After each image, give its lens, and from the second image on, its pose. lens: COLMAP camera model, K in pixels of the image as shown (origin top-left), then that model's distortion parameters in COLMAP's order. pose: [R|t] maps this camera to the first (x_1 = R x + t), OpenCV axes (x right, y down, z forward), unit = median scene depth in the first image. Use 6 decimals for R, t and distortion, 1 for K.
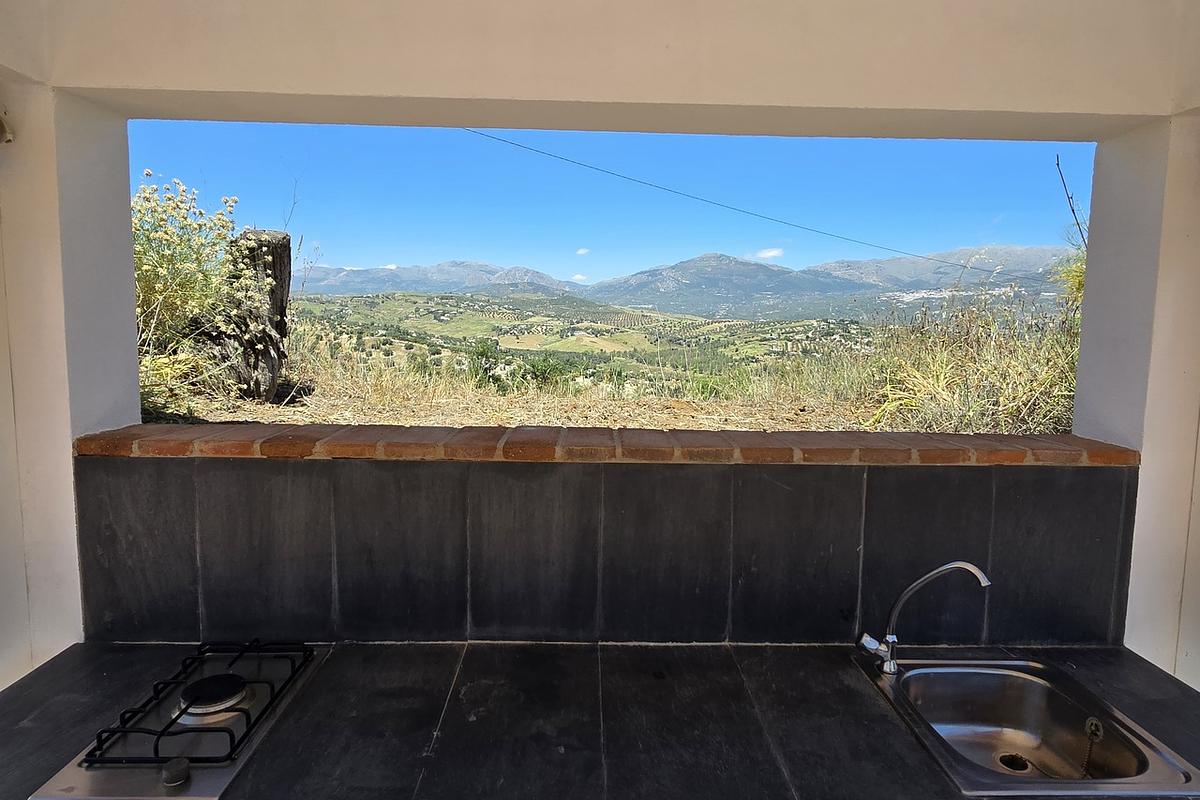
lens RADIAL K [[638.0, 0, 600.0], [0, 638.0, 400.0], [0, 0, 1]] dist [-0.000769, -0.000933]
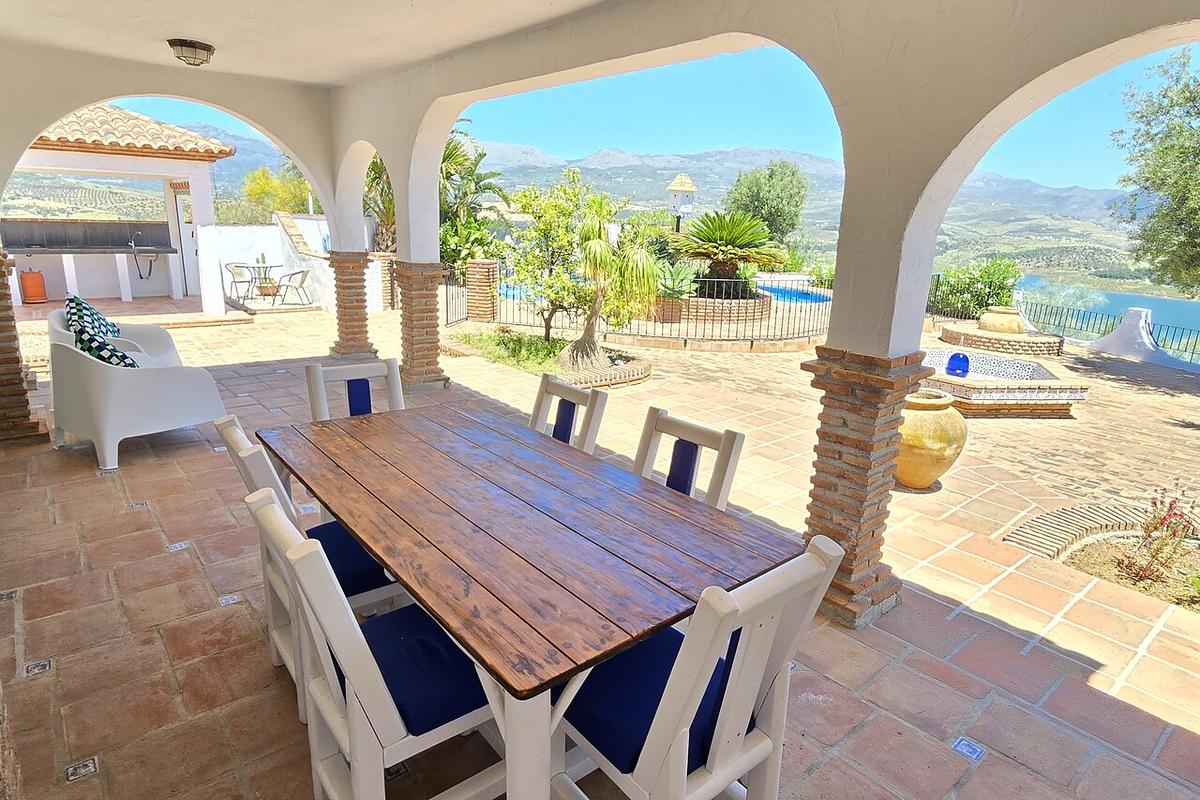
lens RADIAL K [[638.0, 0, 600.0], [0, 638.0, 400.0], [0, 0, 1]] dist [-0.000769, -0.000933]
pose [[0.768460, -0.168768, 0.617241, -0.004309], [0.058151, 0.979020, 0.195290, 0.013253], [-0.637250, -0.114179, 0.762152, -0.114306]]
